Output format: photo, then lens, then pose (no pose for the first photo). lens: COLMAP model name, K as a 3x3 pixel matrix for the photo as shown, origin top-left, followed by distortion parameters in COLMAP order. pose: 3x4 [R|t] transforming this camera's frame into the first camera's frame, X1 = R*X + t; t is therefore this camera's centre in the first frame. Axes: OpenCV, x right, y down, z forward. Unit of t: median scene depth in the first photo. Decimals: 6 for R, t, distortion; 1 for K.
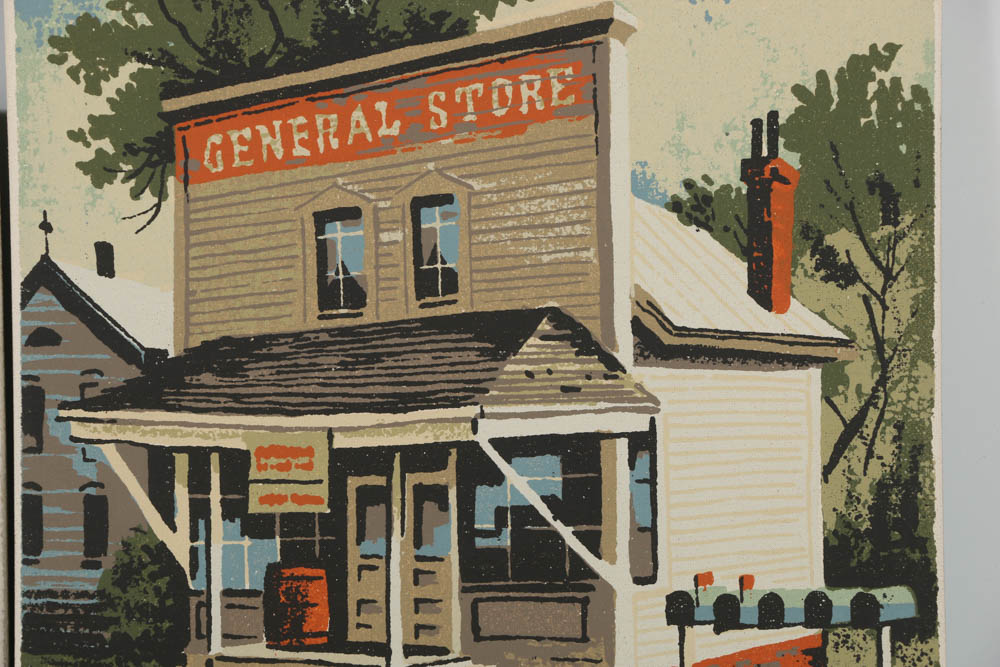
lens RADIAL K [[6181.6, 0, 486.3], [0, 6181.6, 336.5], [0, 0, 1]] dist [1.956436, 0.000000]
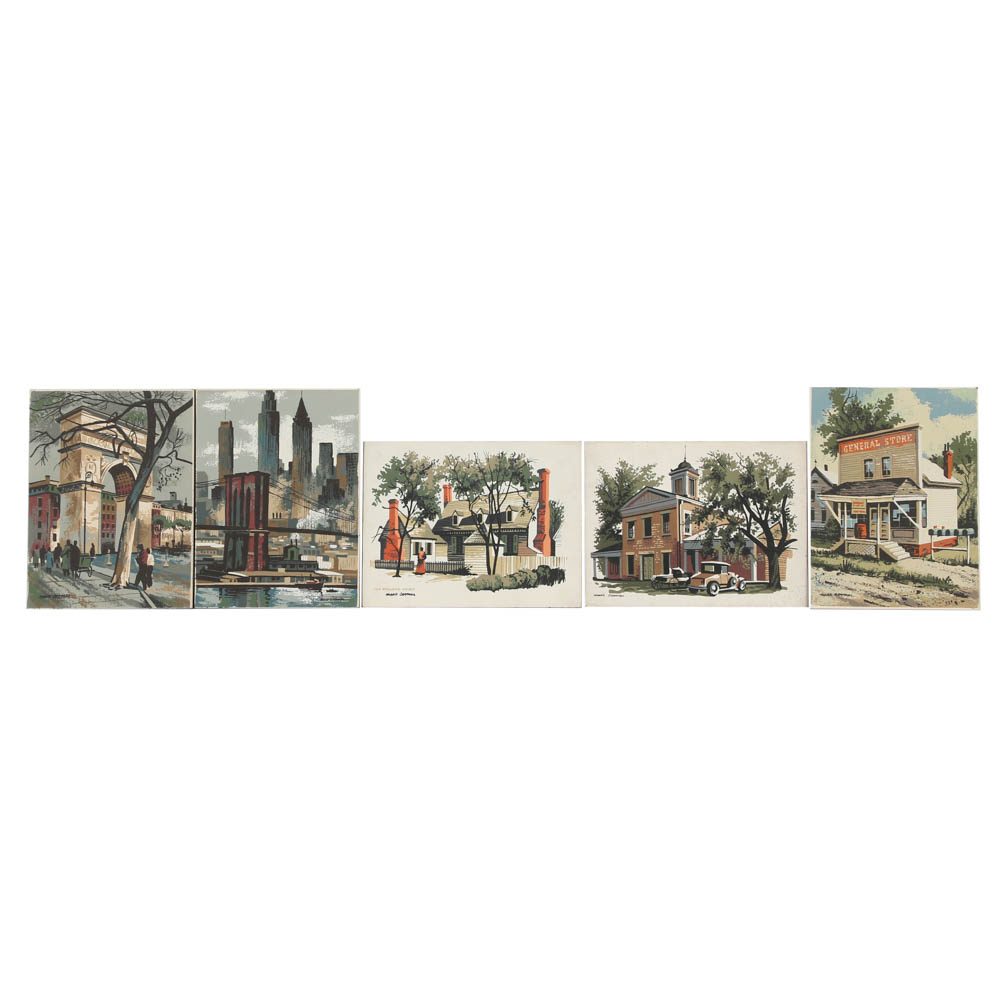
lens RADIAL K [[2717.3, 0, 498.4], [0, 2717.3, 491.9], [0, 0, 1]] dist [0.349297, 0.000000]
pose [[0.983688, 0.009763, -0.179618, 0.090310], [-0.008693, 0.999939, 0.006744, -0.005113], [0.179673, -0.005073, 0.983713, -1.467325]]
